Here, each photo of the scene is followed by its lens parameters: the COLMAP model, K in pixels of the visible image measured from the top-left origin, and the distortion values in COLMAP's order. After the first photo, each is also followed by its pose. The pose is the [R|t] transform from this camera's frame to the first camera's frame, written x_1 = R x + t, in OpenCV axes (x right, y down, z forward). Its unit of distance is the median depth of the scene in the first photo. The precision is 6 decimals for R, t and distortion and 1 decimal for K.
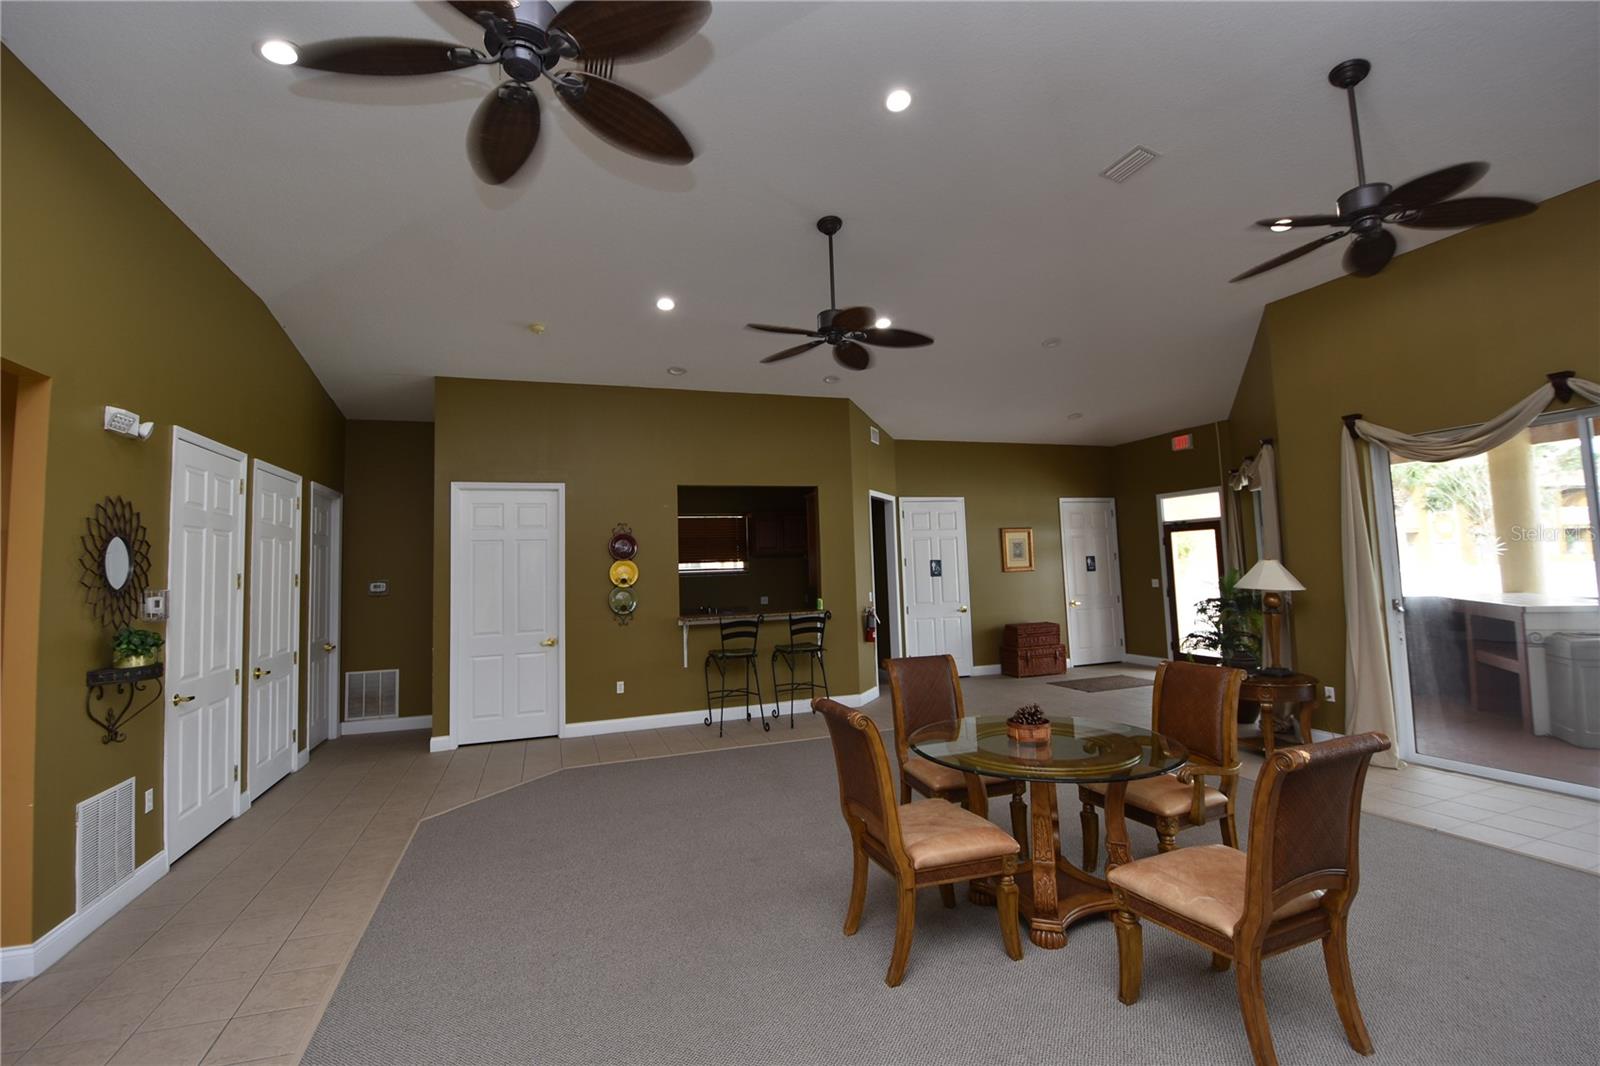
lens RADIAL K [[706.8, 0, 793.0], [0, 706.8, 513.1], [0, 0, 1]] dist [0.002617, -0.015002]
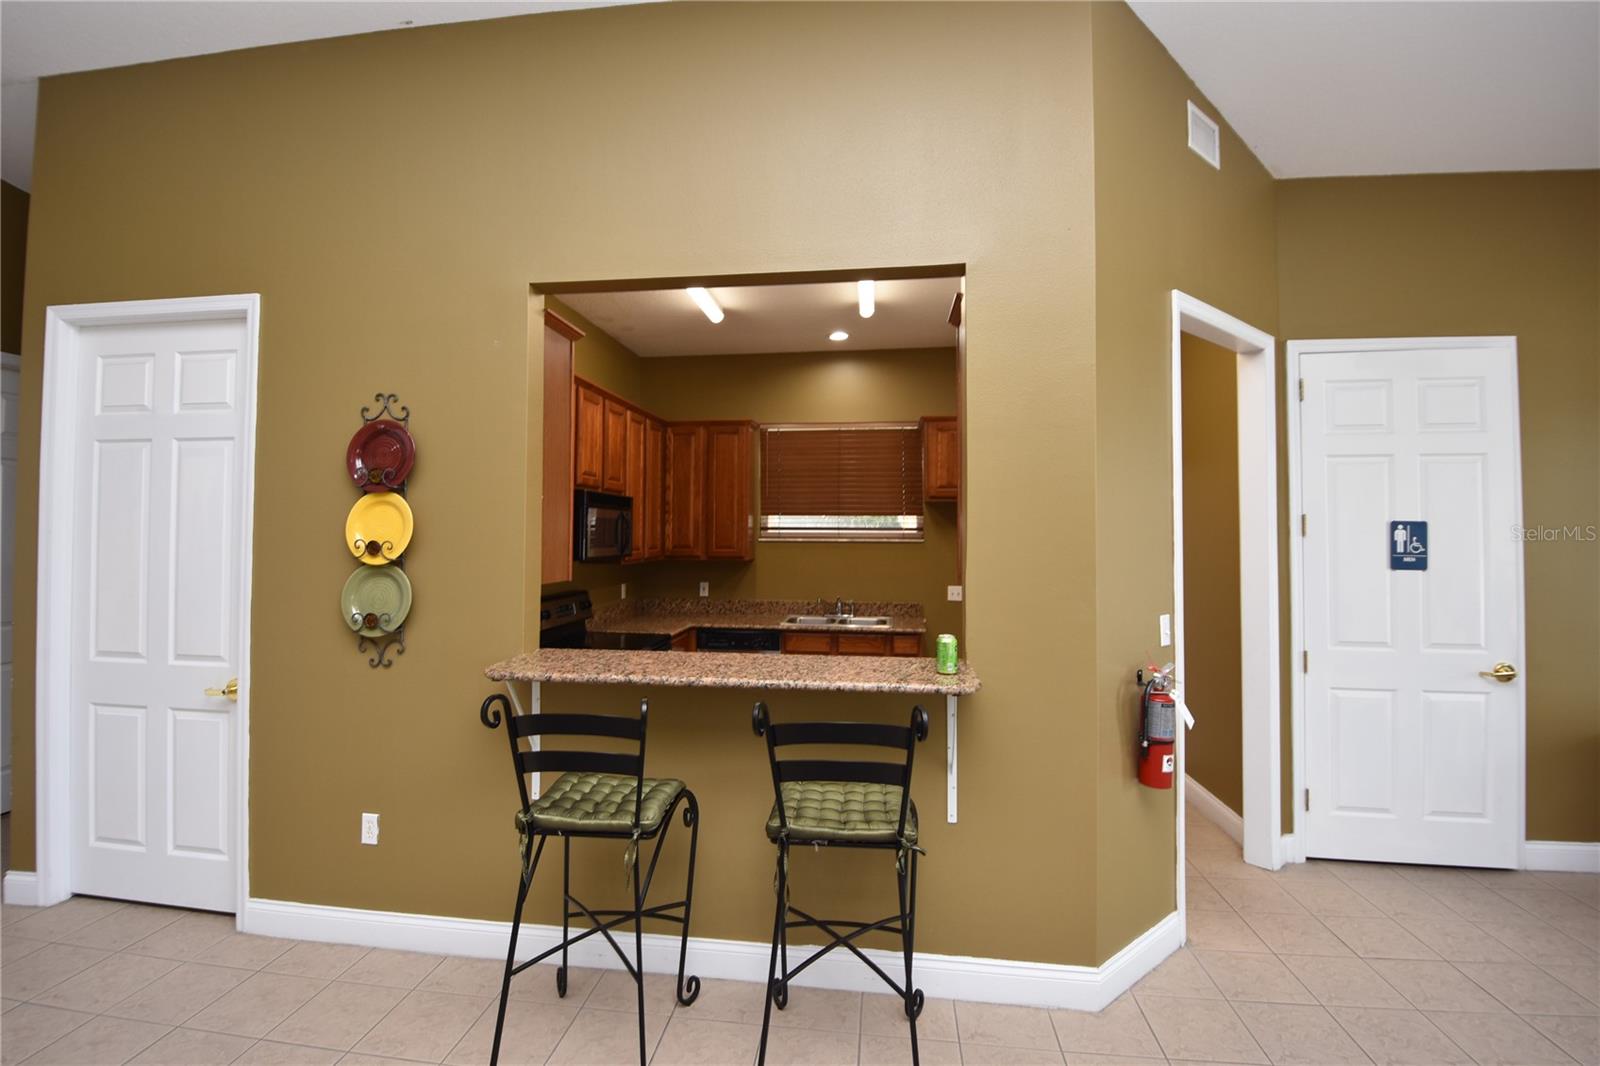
lens RADIAL K [[706.8, 0, 793.0], [0, 706.8, 513.1], [0, 0, 1]] dist [0.002617, -0.015002]
pose [[0.893459, 0.022355, -0.448589, 0.095982], [0.003258, 0.998412, 0.056245, 0.045911], [0.449134, -0.051714, 0.891967, 0.613985]]
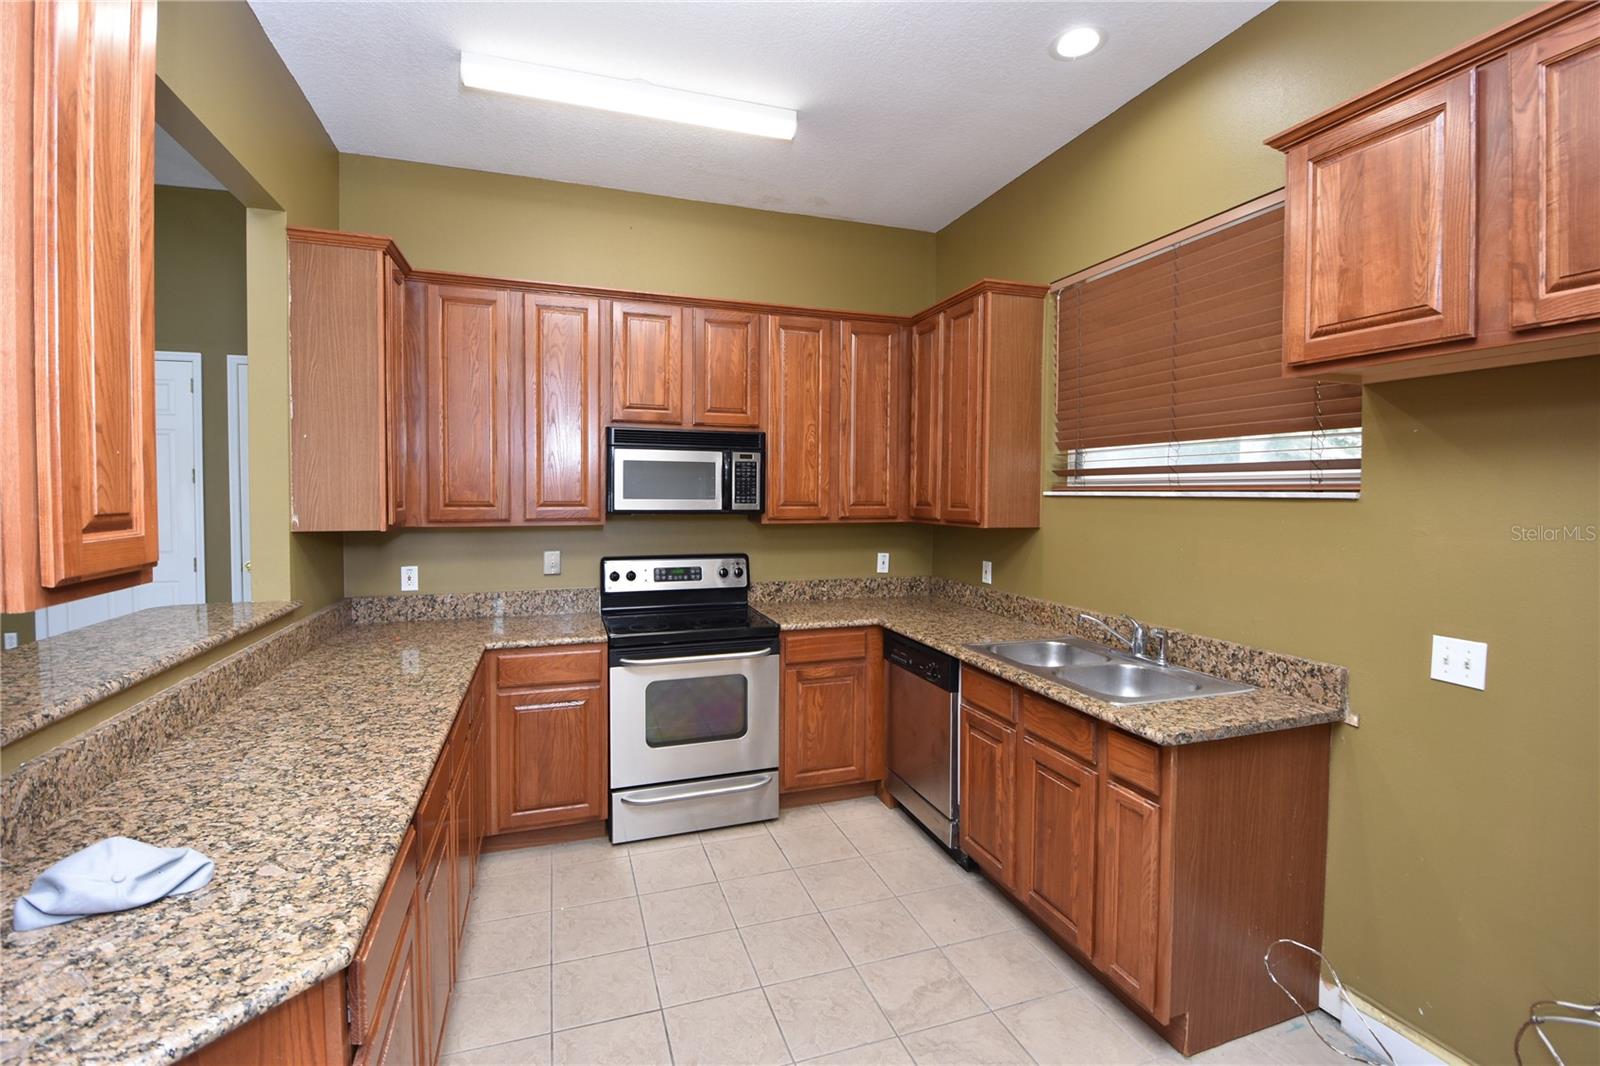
lens RADIAL K [[706.8, 0, 793.0], [0, 706.8, 513.1], [0, 0, 1]] dist [0.002617, -0.015002]
pose [[-0.012843, 0.061469, -0.998026, 0.135606], [0.073470, 0.995469, 0.060366, 0.079562], [0.997215, -0.072550, -0.017301, 0.990880]]
